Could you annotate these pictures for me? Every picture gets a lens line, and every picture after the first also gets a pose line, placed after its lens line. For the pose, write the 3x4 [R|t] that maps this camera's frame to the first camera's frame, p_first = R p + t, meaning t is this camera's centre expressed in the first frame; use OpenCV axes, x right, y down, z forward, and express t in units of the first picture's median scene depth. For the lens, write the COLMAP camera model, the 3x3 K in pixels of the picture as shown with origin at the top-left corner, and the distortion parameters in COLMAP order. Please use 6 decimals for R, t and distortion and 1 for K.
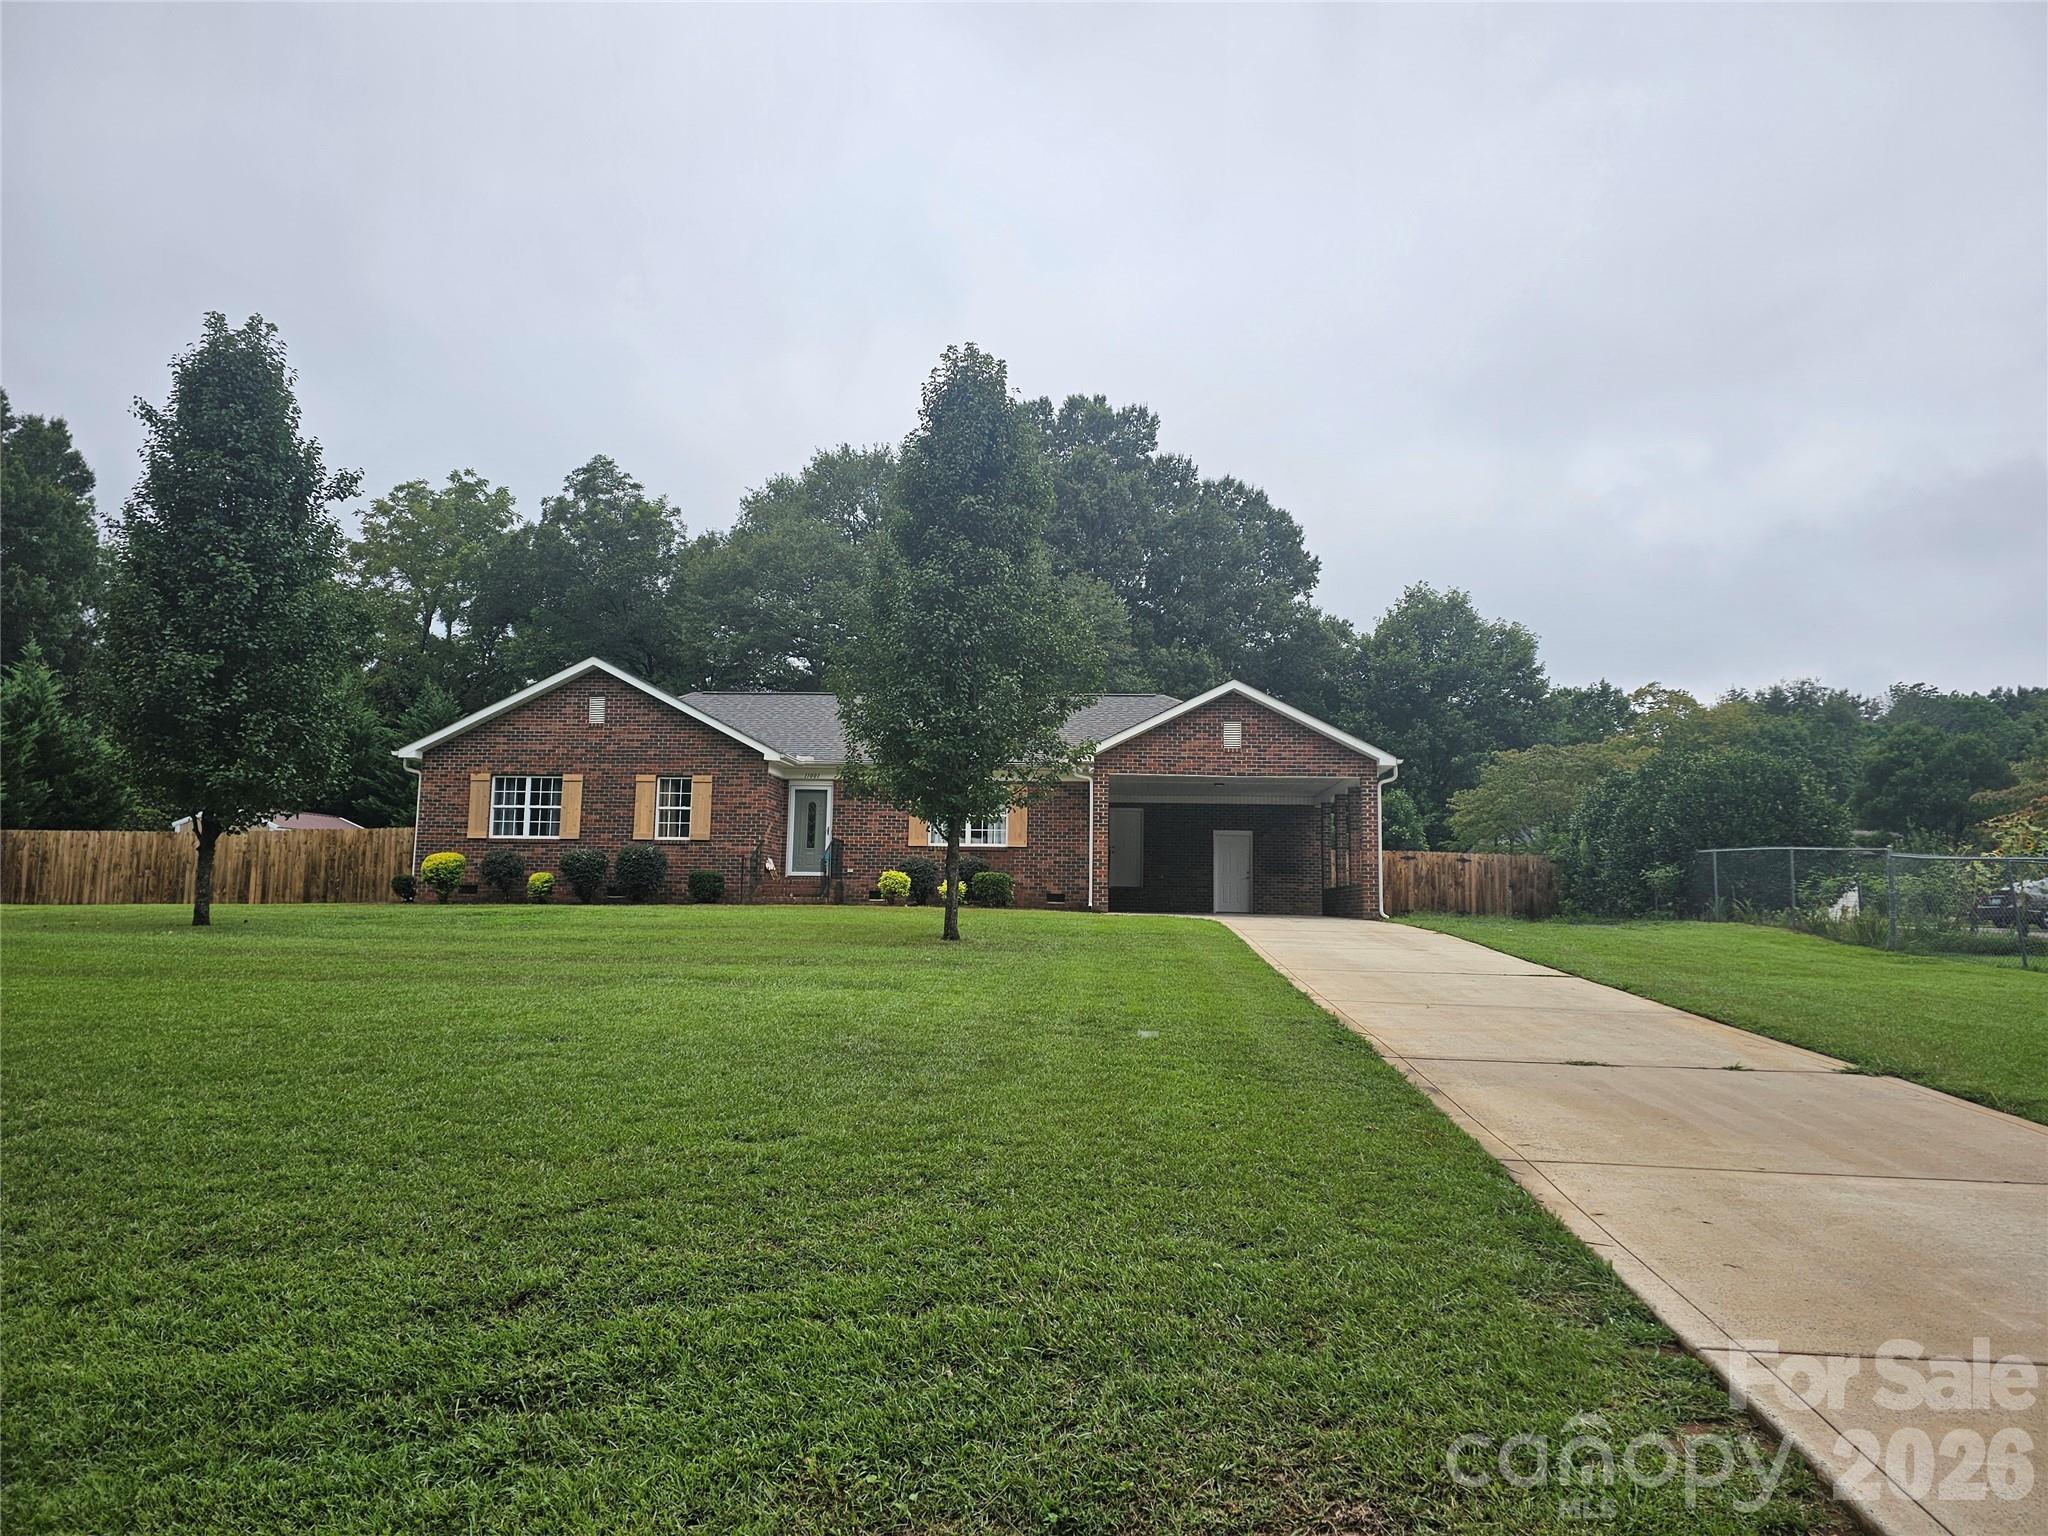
lens RADIAL K [[1379.3, 0, 1021.9], [0, 1379.3, 738.9], [0, 0, 1]] dist [0.095533, -0.130808]
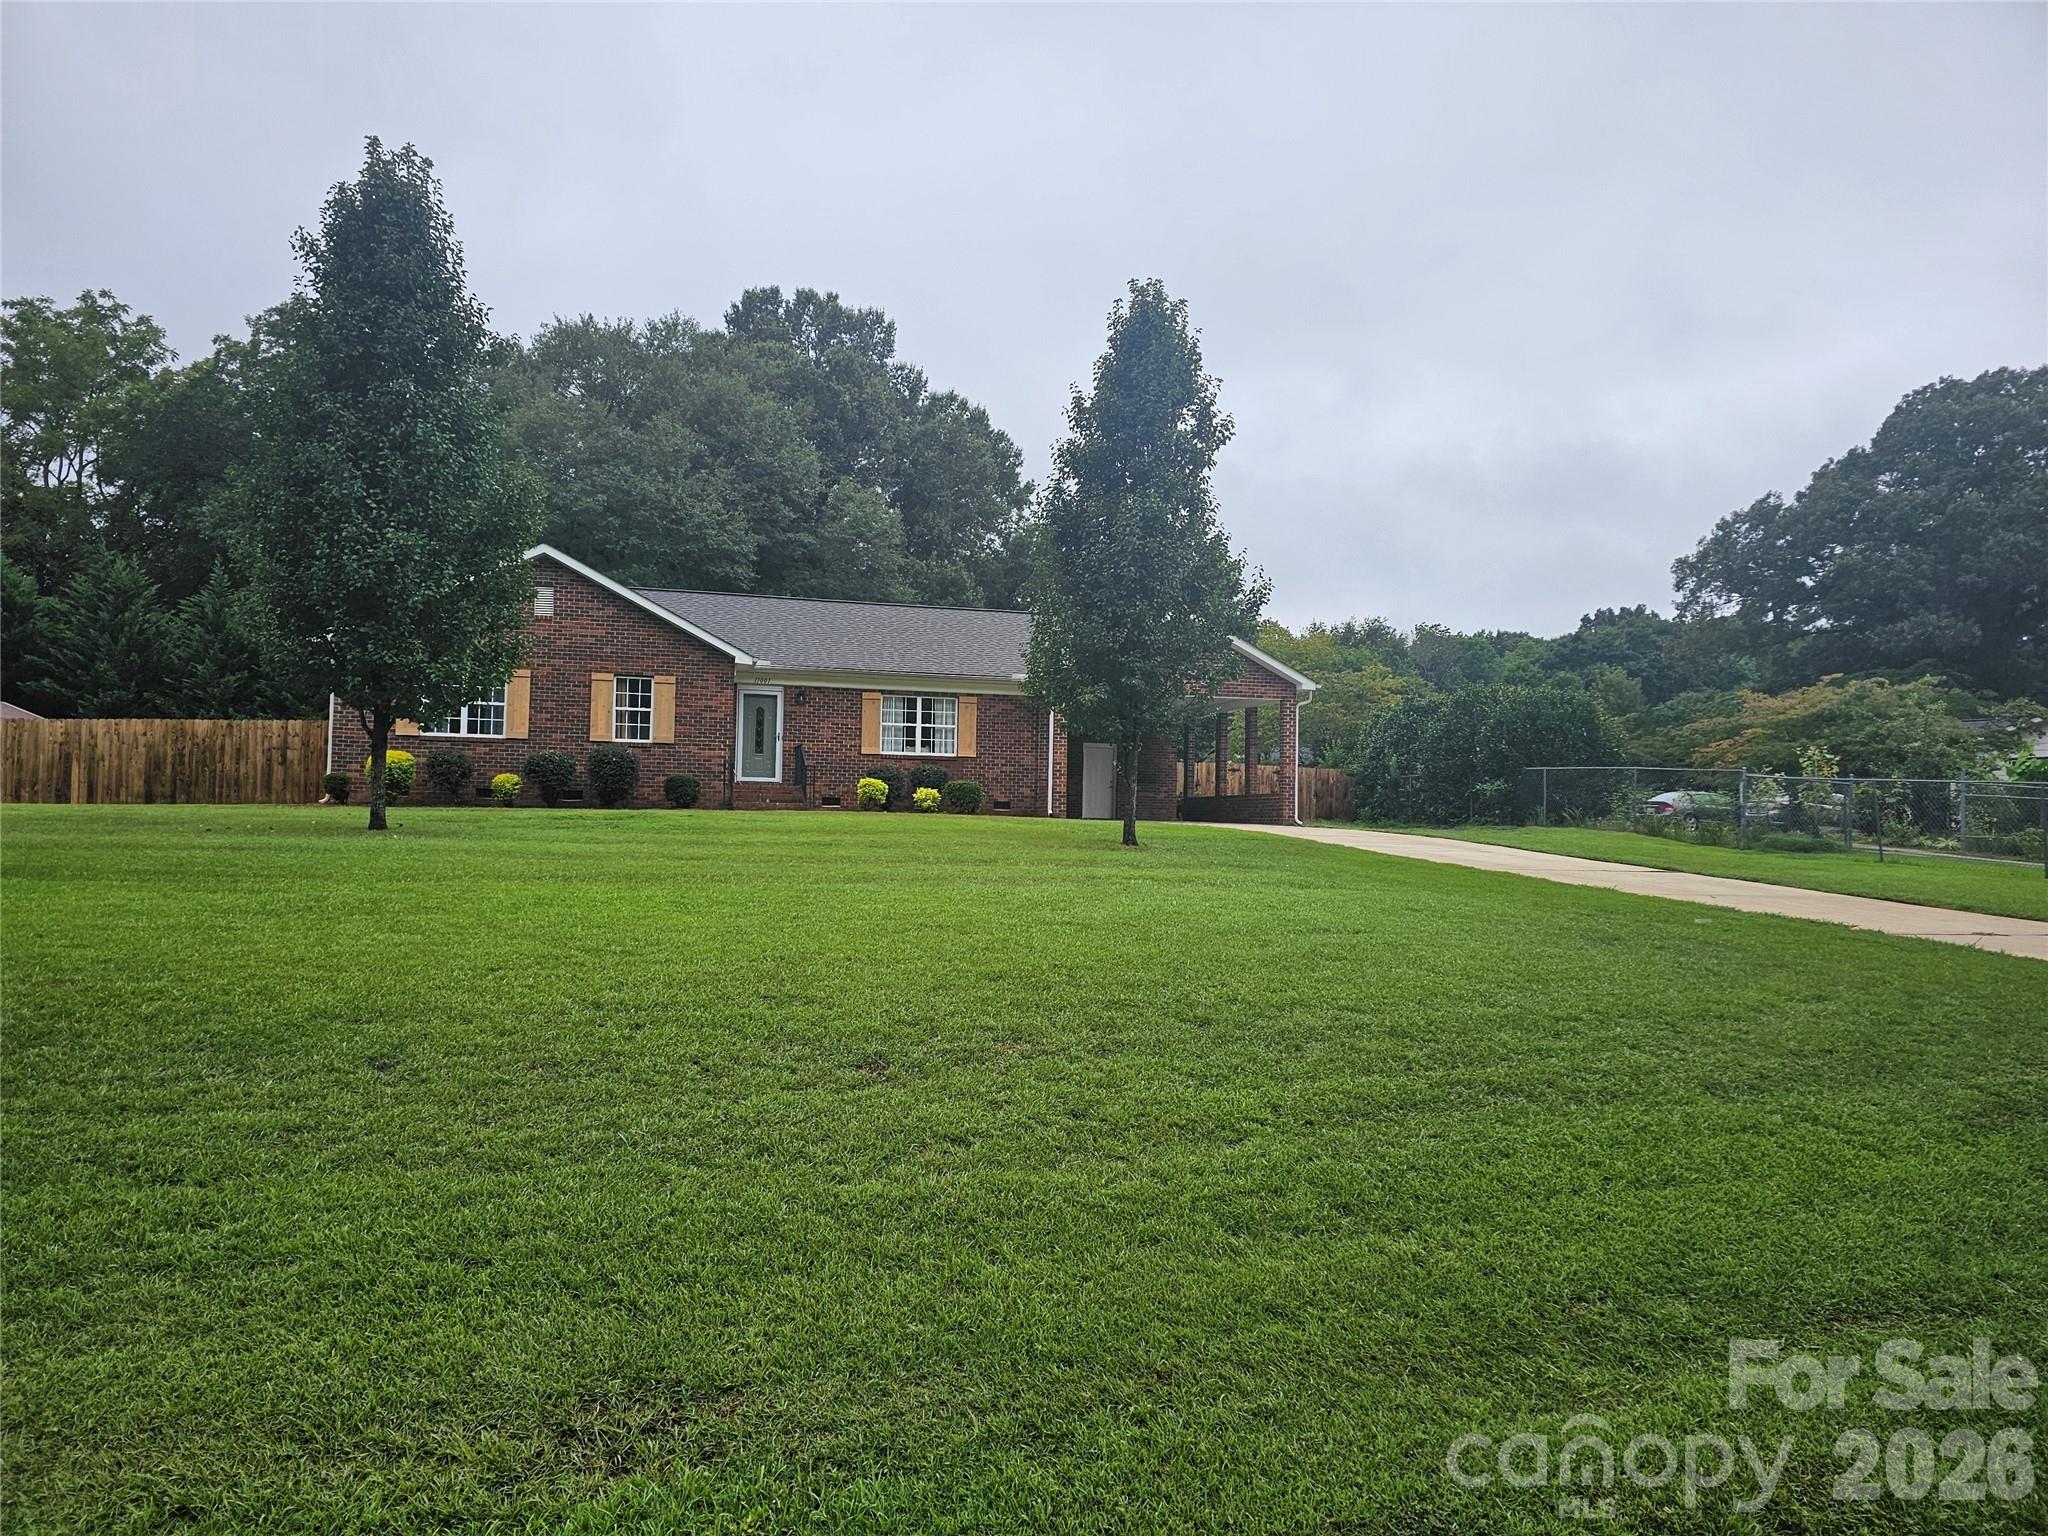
lens RADIAL K [[1397.6, 0, 964.6], [0, 1397.6, 764.0], [0, 0, 1]] dist [0.054100, -0.072317]
pose [[0.943086, 0.015454, 0.332189, -0.347779], [-0.044630, 0.995765, 0.080381, -0.000498], [-0.329539, -0.090632, 0.939782, 0.010455]]
